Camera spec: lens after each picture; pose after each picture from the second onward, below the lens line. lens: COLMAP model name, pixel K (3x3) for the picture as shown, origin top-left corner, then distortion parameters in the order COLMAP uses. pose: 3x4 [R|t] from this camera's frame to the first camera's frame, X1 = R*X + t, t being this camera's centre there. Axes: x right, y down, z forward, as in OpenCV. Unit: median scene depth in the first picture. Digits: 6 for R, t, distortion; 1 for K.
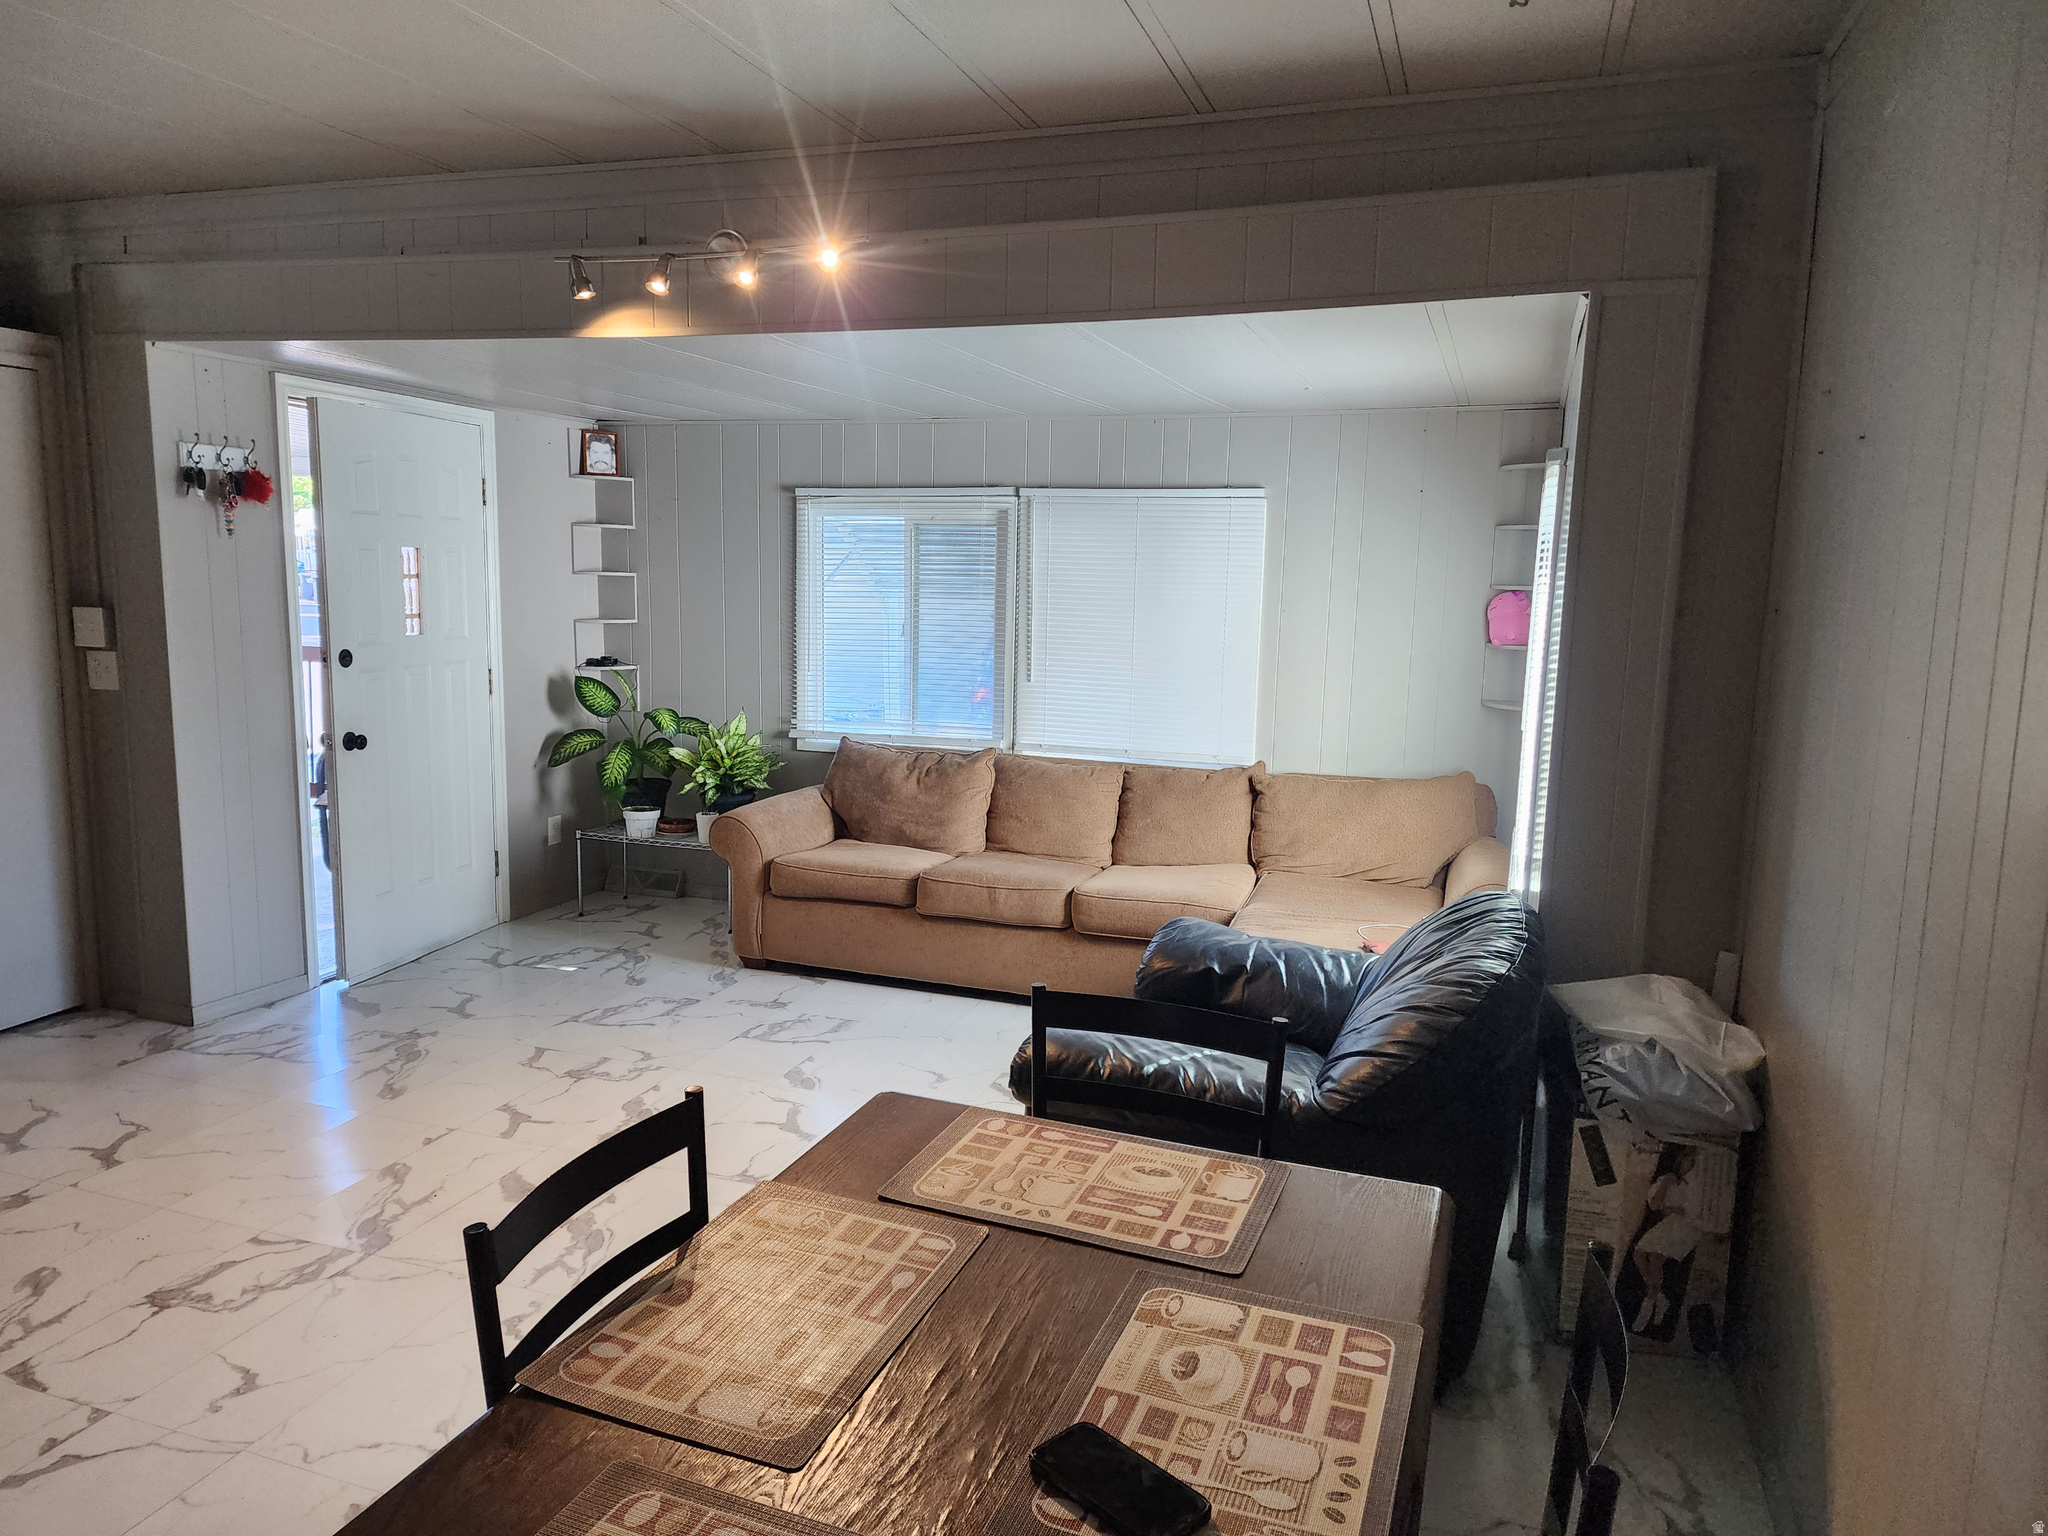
lens RADIAL K [[1361.9, 0, 1014.0], [0, 1361.9, 763.5], [0, 0, 1]] dist [0.094210, -0.087954]
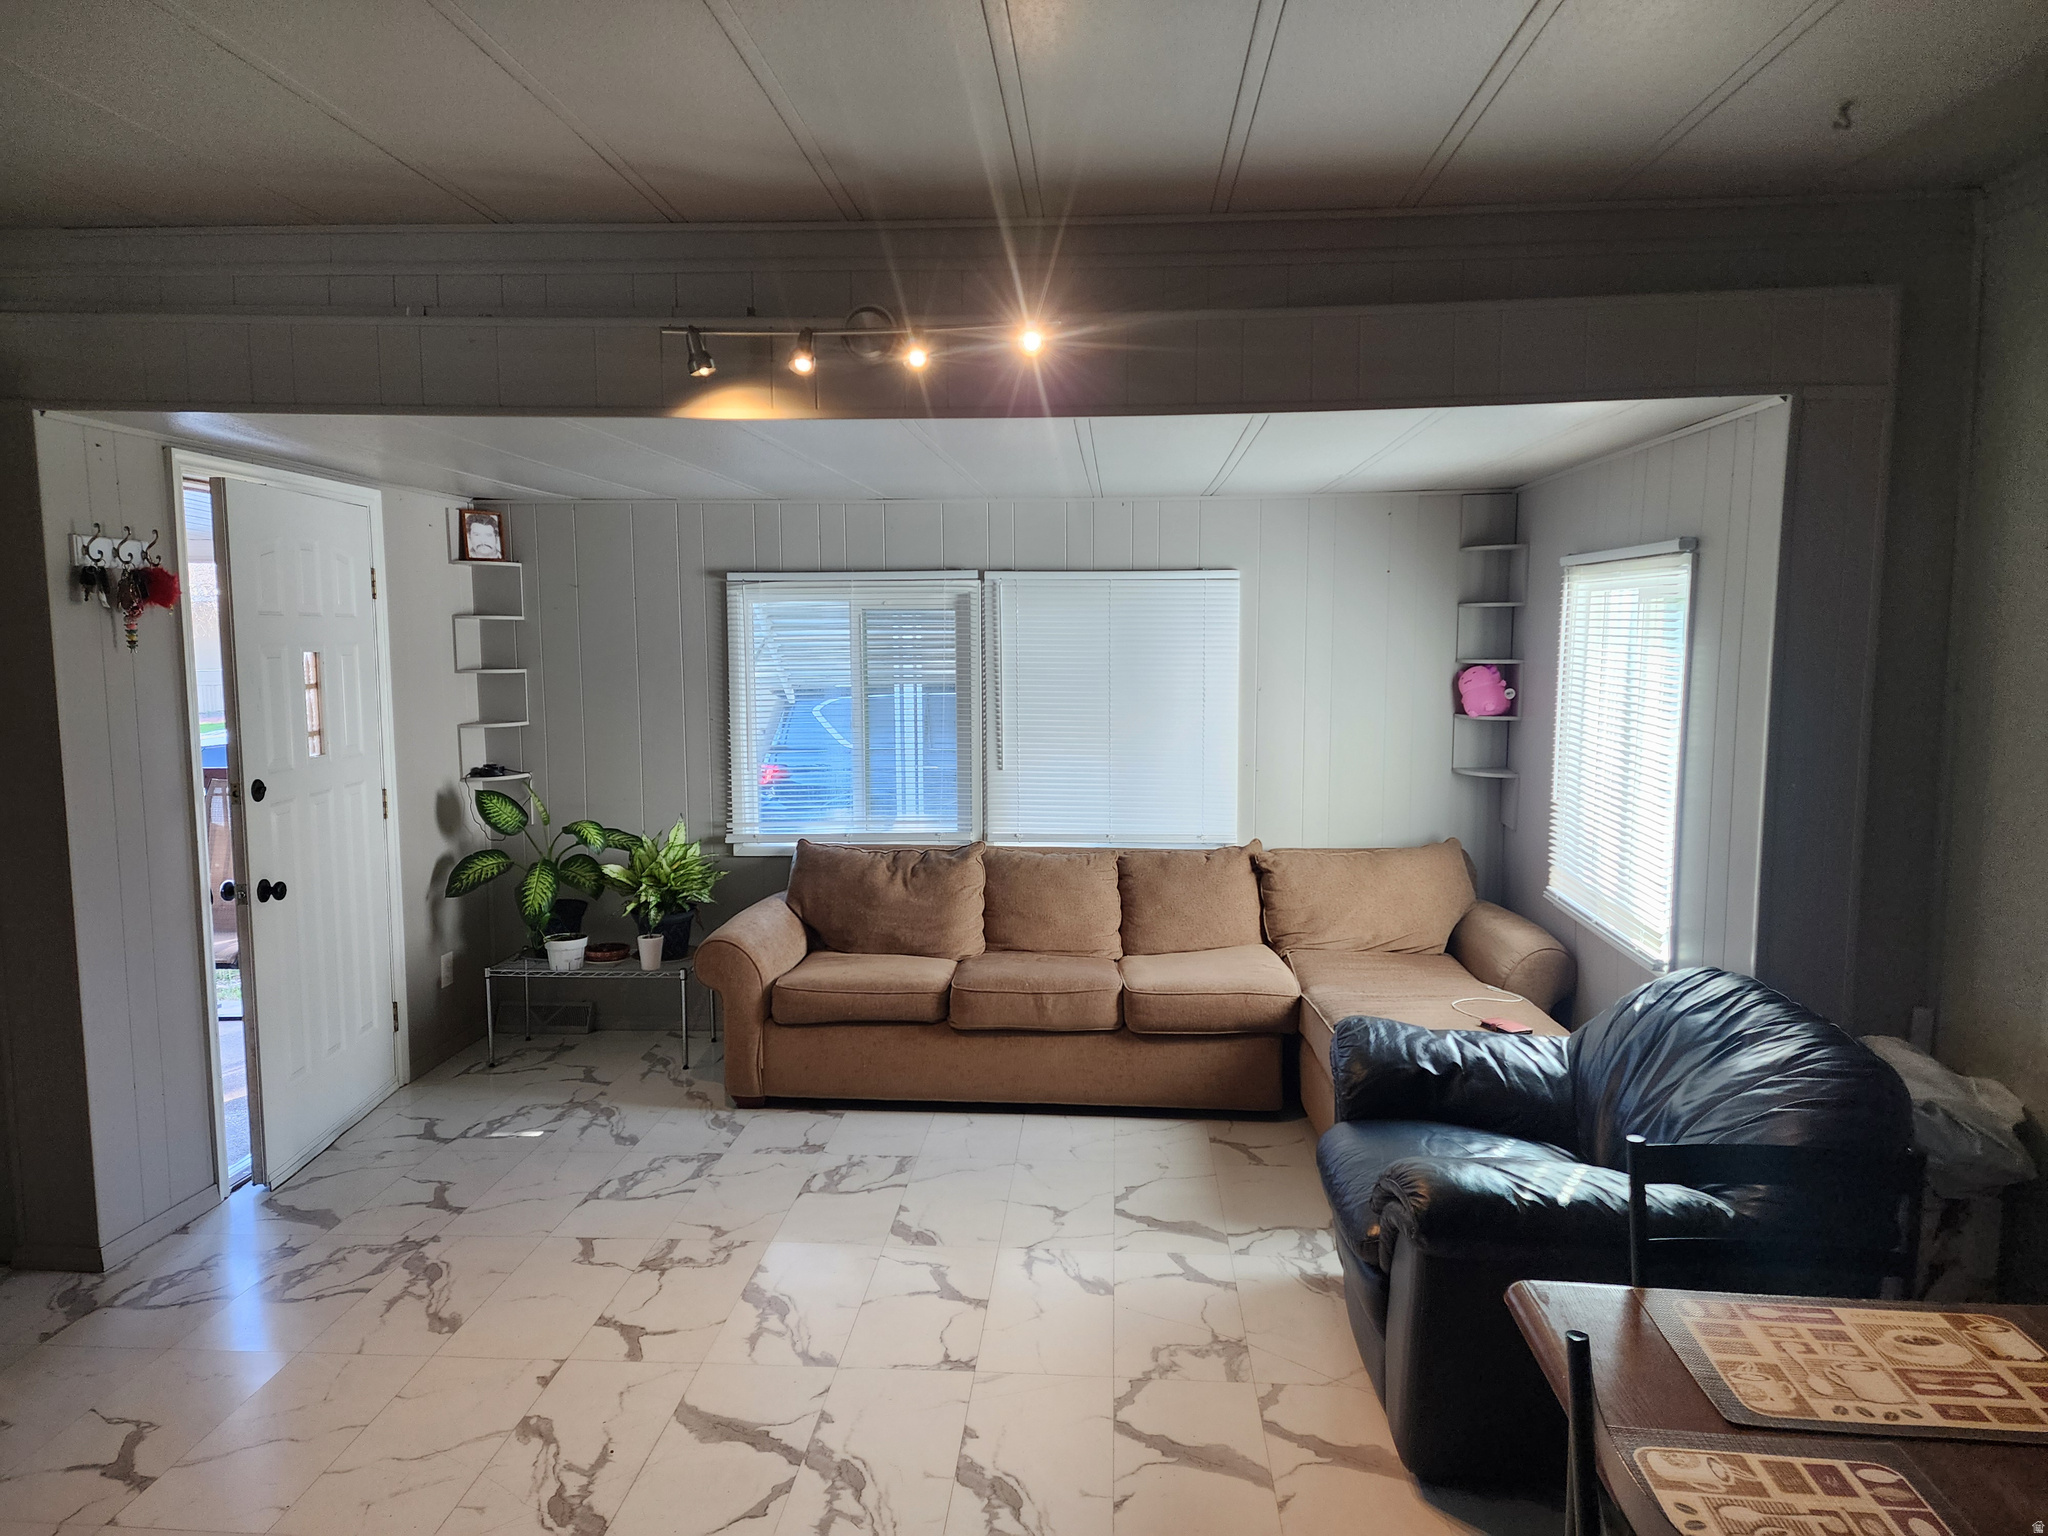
lens RADIAL K [[1349.2, 0, 1024.0], [0, 1349.2, 768.0], [0, 0, 1]] dist [0.095374, -0.084388]
pose [[0.962786, -0.051082, 0.265393, -0.242230], [0.061858, 0.997559, -0.032401, -0.031924], [-0.263090, 0.047612, 0.963596, 0.084237]]
